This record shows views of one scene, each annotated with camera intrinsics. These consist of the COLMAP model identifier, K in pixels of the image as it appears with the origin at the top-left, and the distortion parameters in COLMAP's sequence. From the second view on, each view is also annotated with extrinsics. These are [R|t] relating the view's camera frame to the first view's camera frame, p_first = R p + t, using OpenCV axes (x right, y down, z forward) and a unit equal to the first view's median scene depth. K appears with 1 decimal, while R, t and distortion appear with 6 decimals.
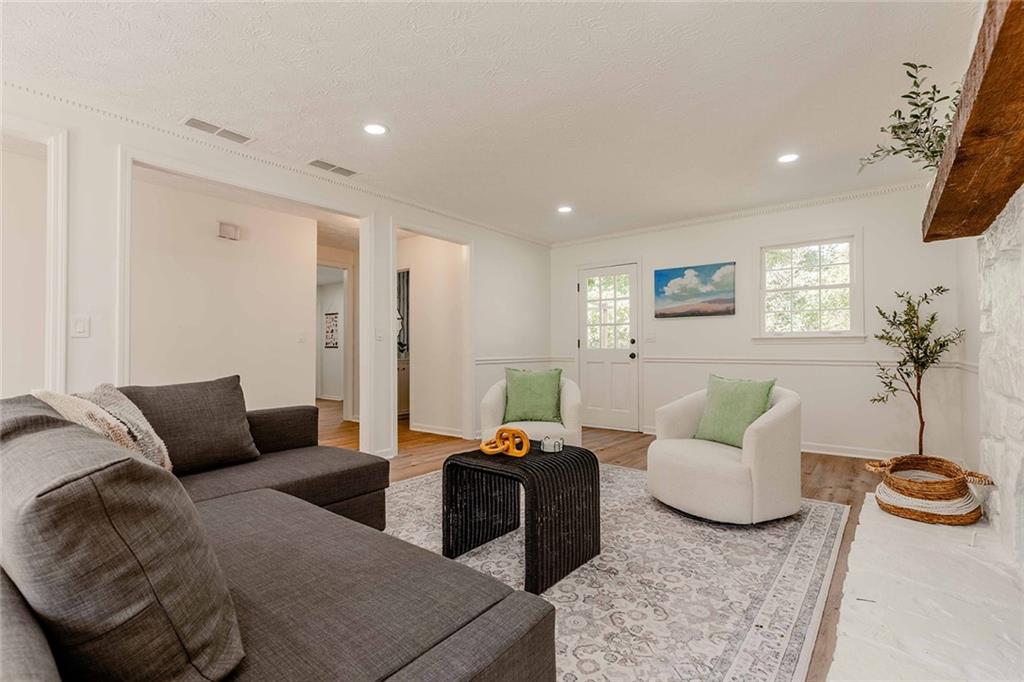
lens RADIAL K [[471.6, 0, 513.4], [0, 471.6, 343.5], [0, 0, 1]] dist [0.003082, 0.000755]
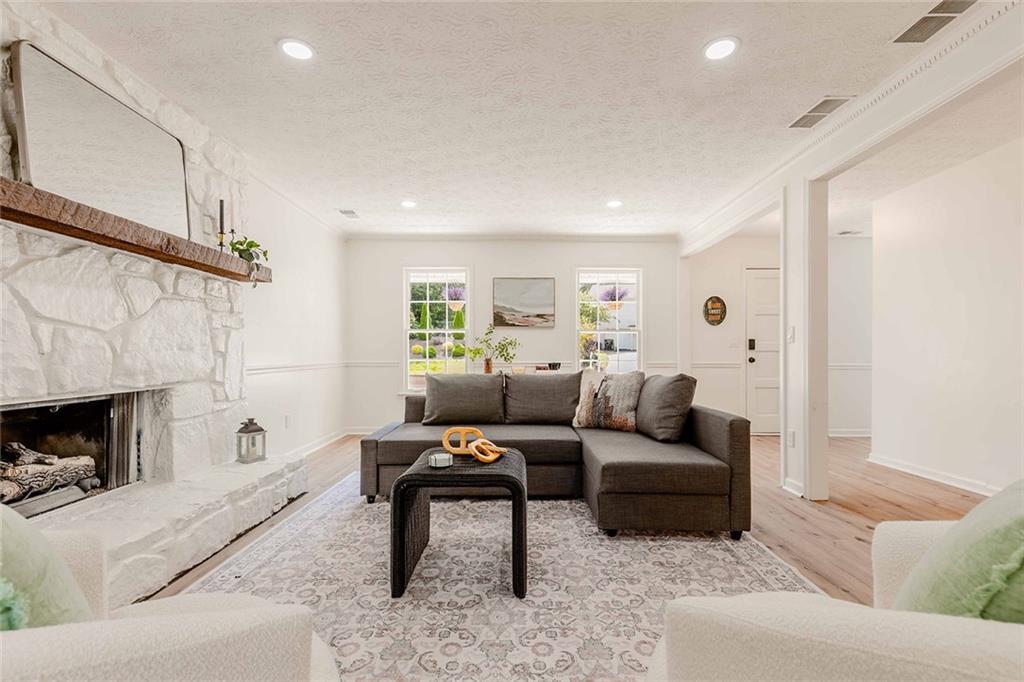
lens RADIAL K [[455.3, 0, 510.5], [0, 455.3, 352.0], [0, 0, 1]] dist [0.009411, 0.000034]
pose [[-0.782387, 0.003252, -0.622784, 0.480663], [0.010799, 0.999907, -0.008345, 0.015639], [0.622699, -0.013255, -0.782349, 1.629569]]
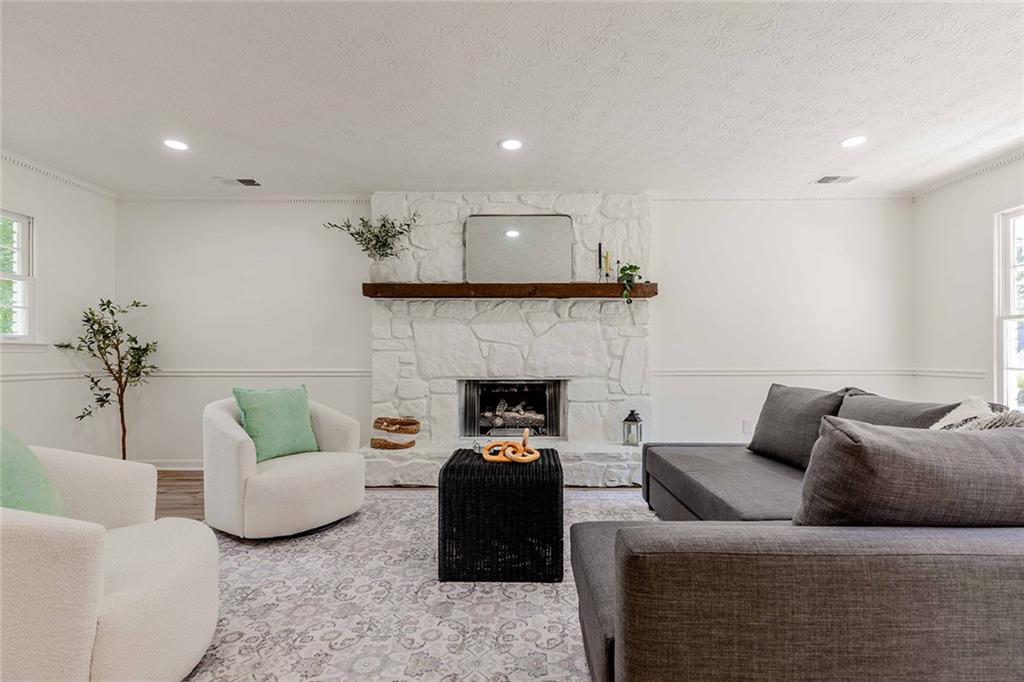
lens RADIAL K [[470.4, 0, 534.1], [0, 470.4, 354.0], [0, 0, 1]] dist [-0.000252, -0.000038]
pose [[-0.642977, 0.007843, 0.765845, -0.749502], [-0.006053, 0.999864, -0.015322, 0.017002], [-0.765862, -0.014487, -0.642842, 1.472113]]
